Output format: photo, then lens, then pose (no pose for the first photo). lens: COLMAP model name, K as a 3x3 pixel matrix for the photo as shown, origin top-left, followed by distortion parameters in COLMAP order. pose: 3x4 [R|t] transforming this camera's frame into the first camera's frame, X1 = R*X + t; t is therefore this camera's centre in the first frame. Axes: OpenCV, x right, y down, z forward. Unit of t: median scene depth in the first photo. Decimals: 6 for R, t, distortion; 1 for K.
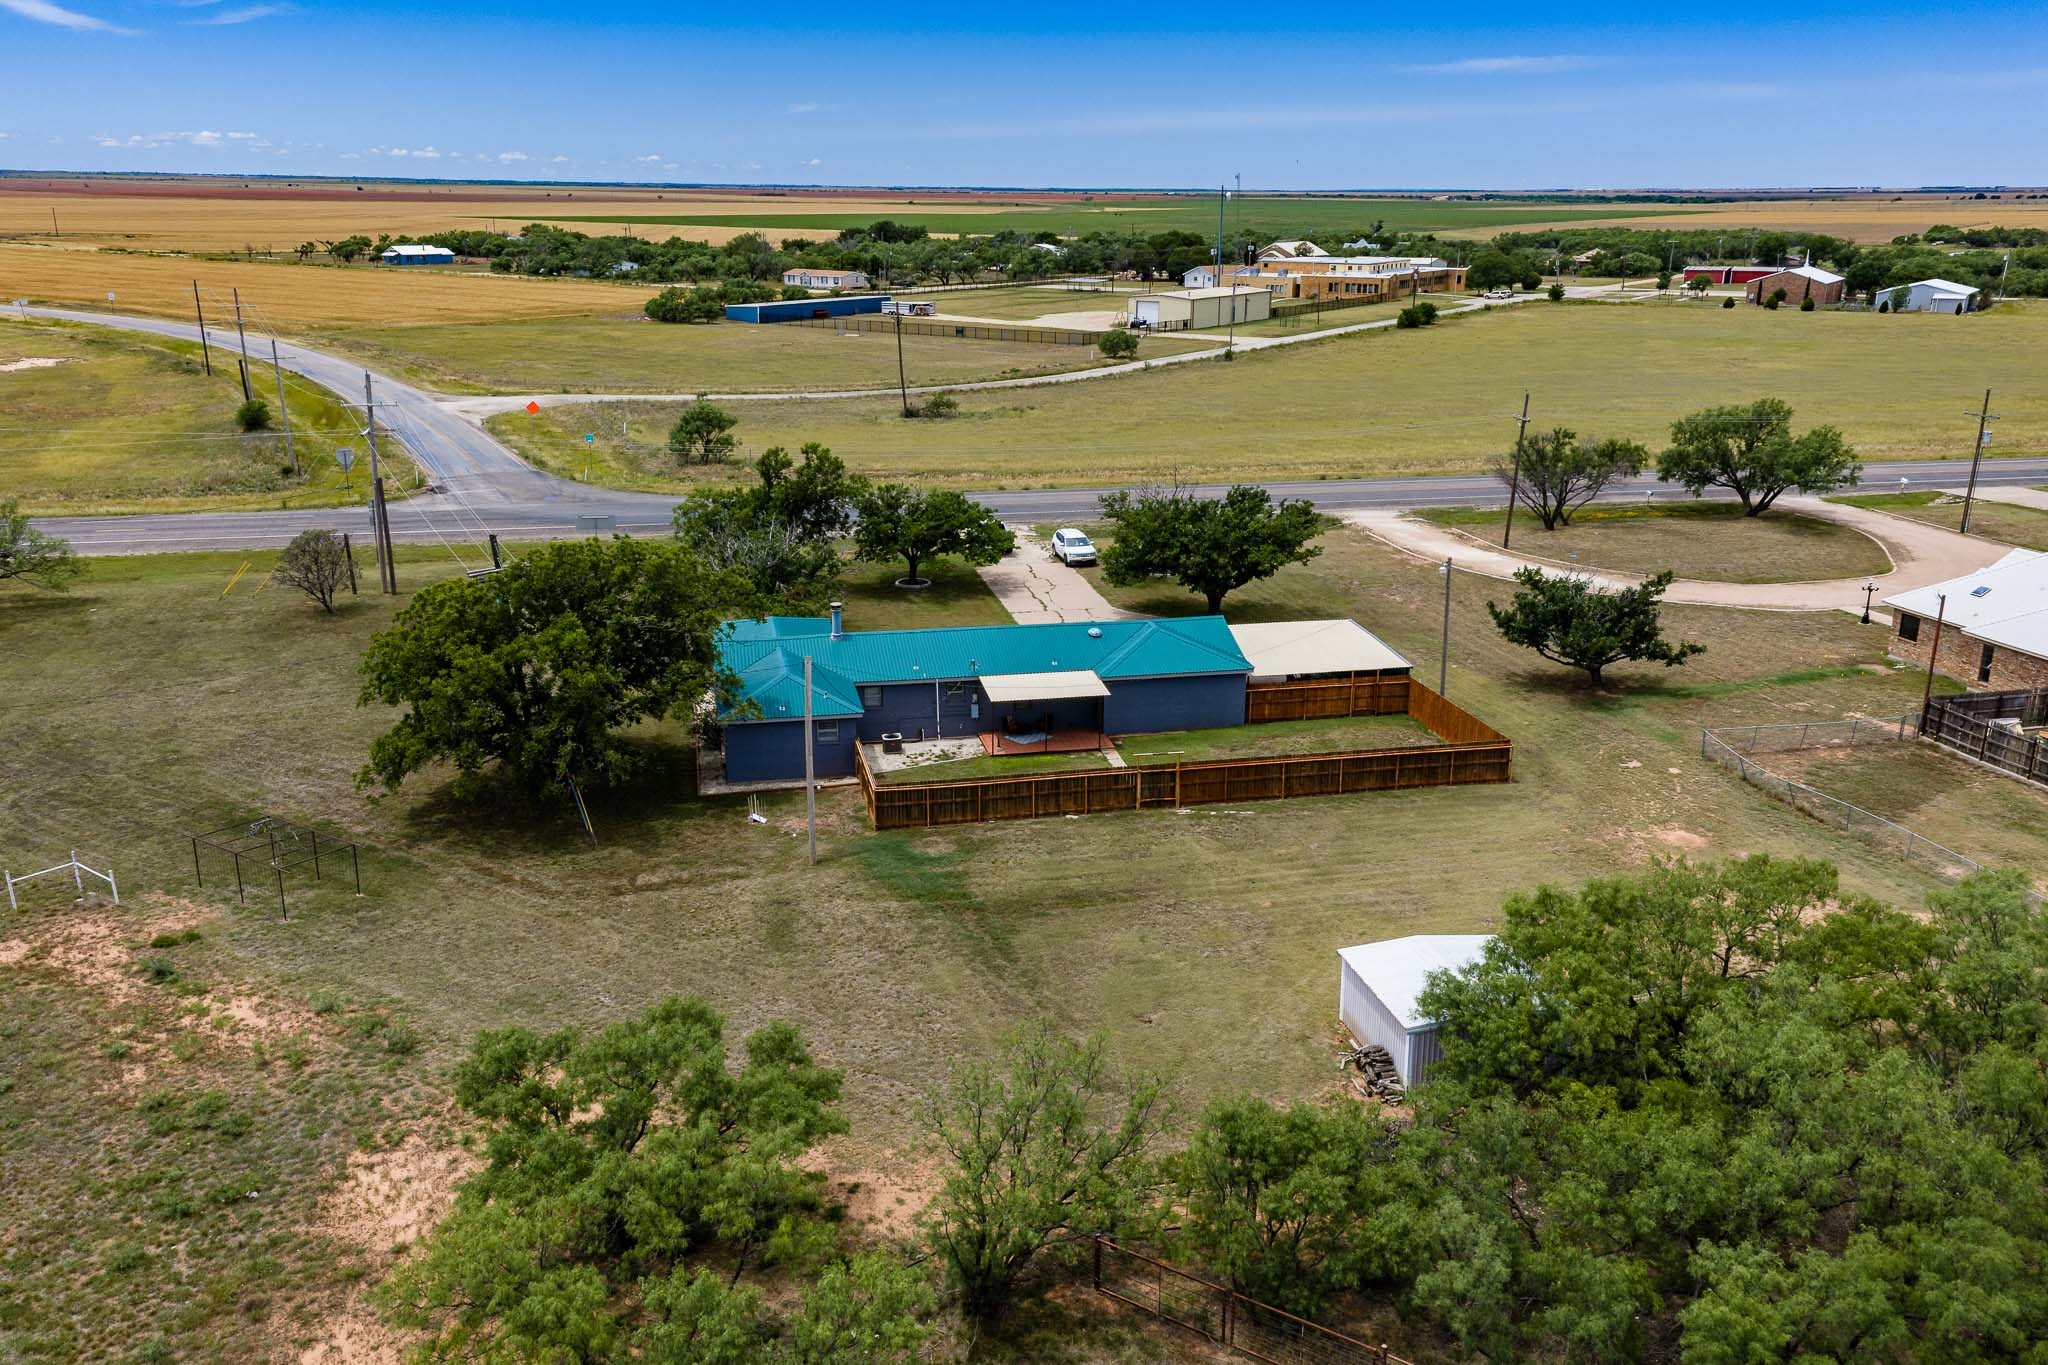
lens RADIAL K [[1785.1, 0, 1024.0], [0, 1785.1, 682.5], [0, 0, 1]] dist [0.067313, -0.021295]
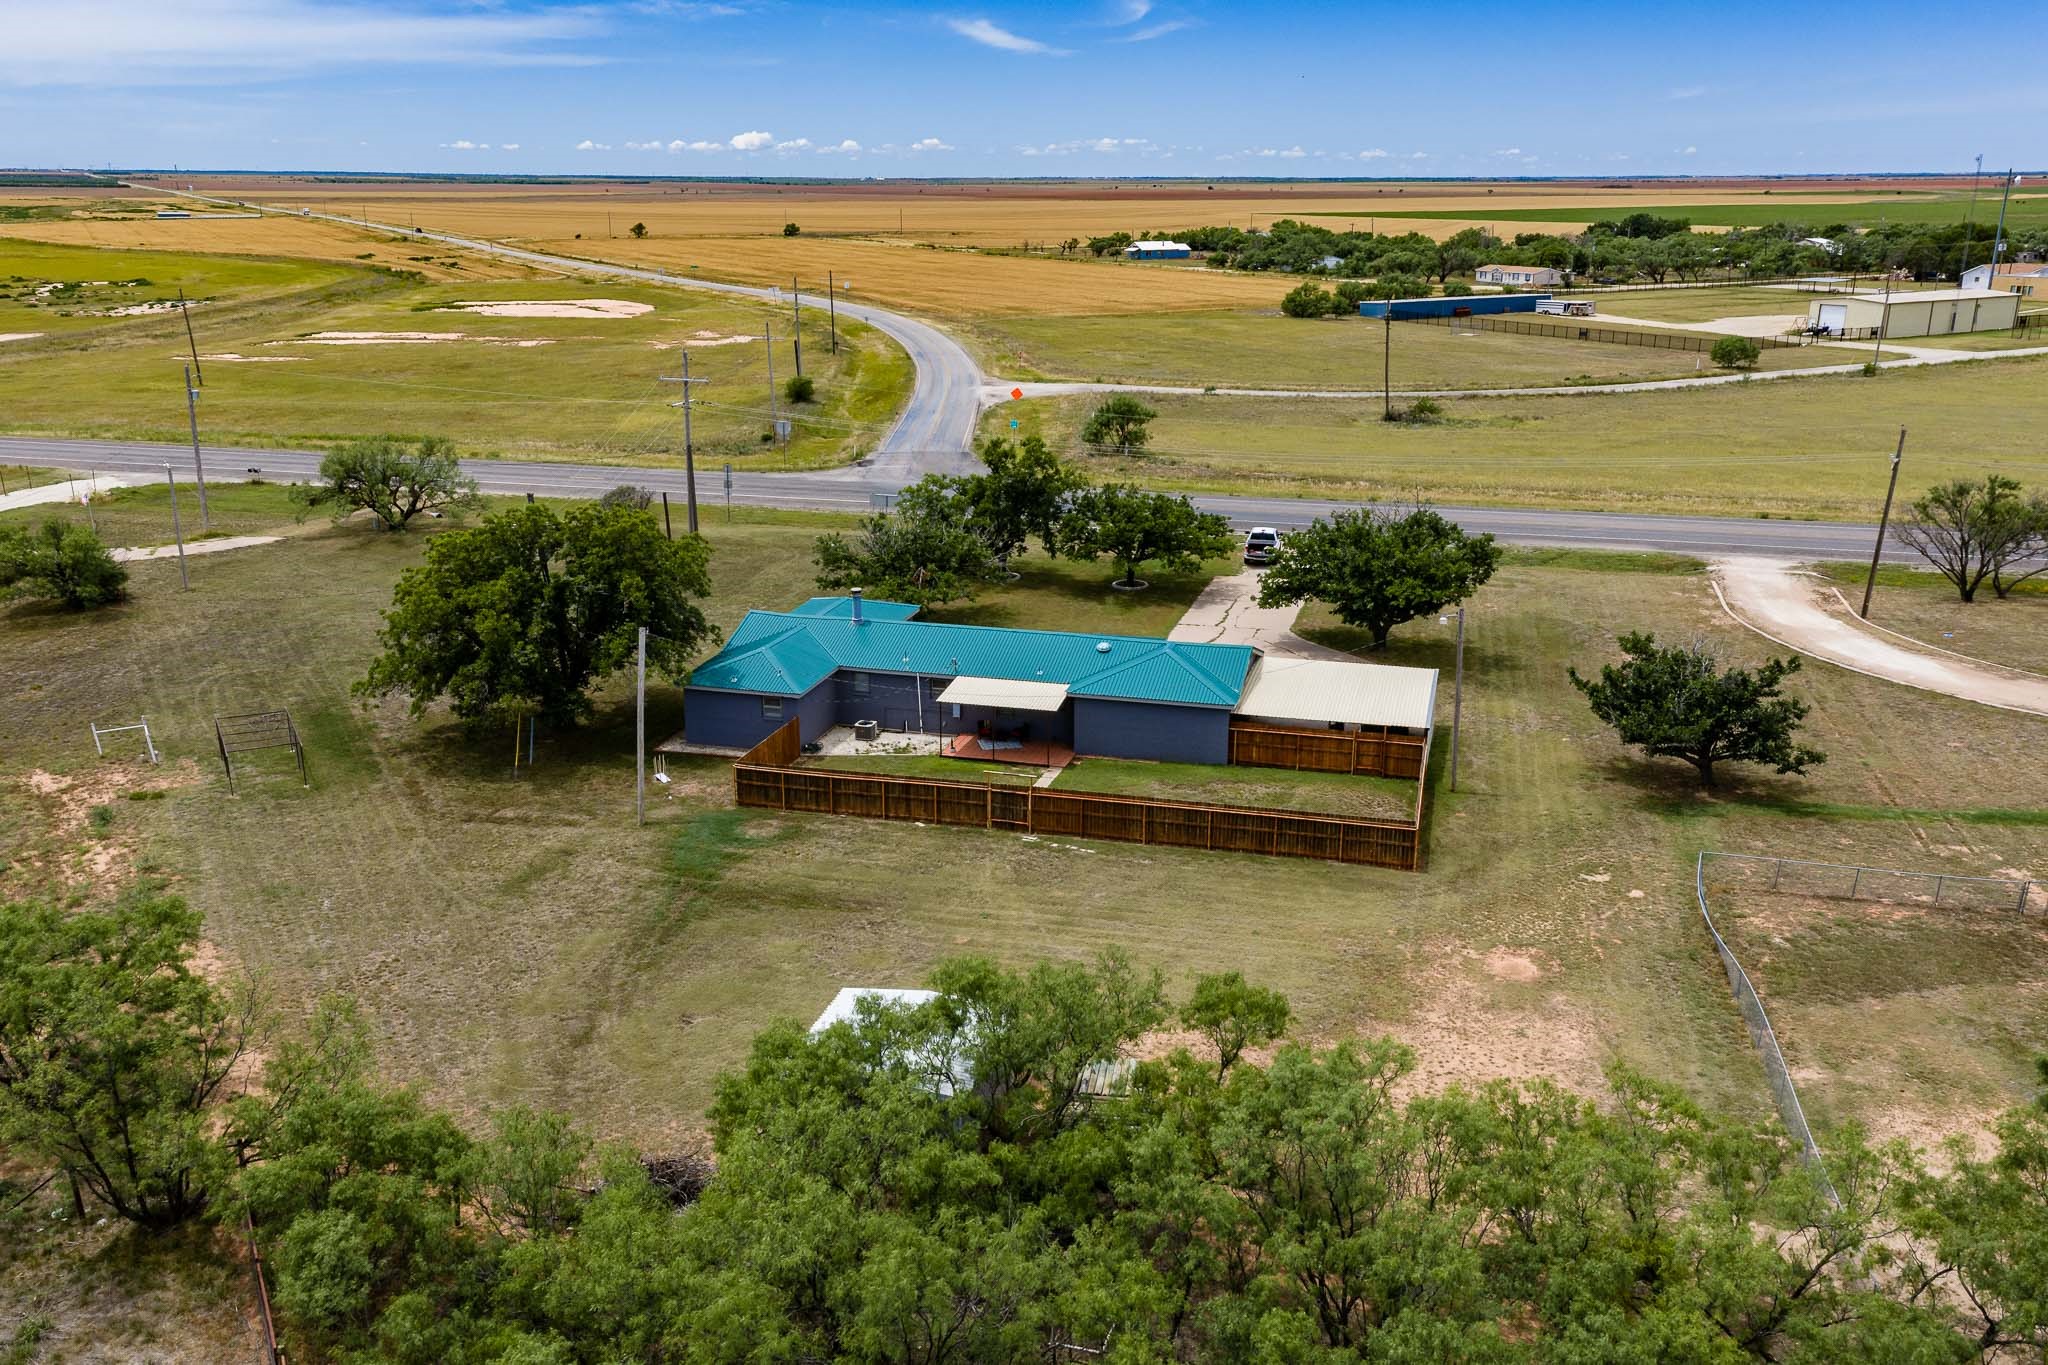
lens RADIAL K [[1785.1, 0, 1024.0], [0, 1785.1, 682.5], [0, 0, 1]] dist [0.067313, -0.021295]
pose [[0.875871, 0.124650, -0.466168, 0.138336], [-0.123470, 0.991792, 0.033213, -0.010972], [0.466482, 0.028467, 0.884073, 0.041899]]
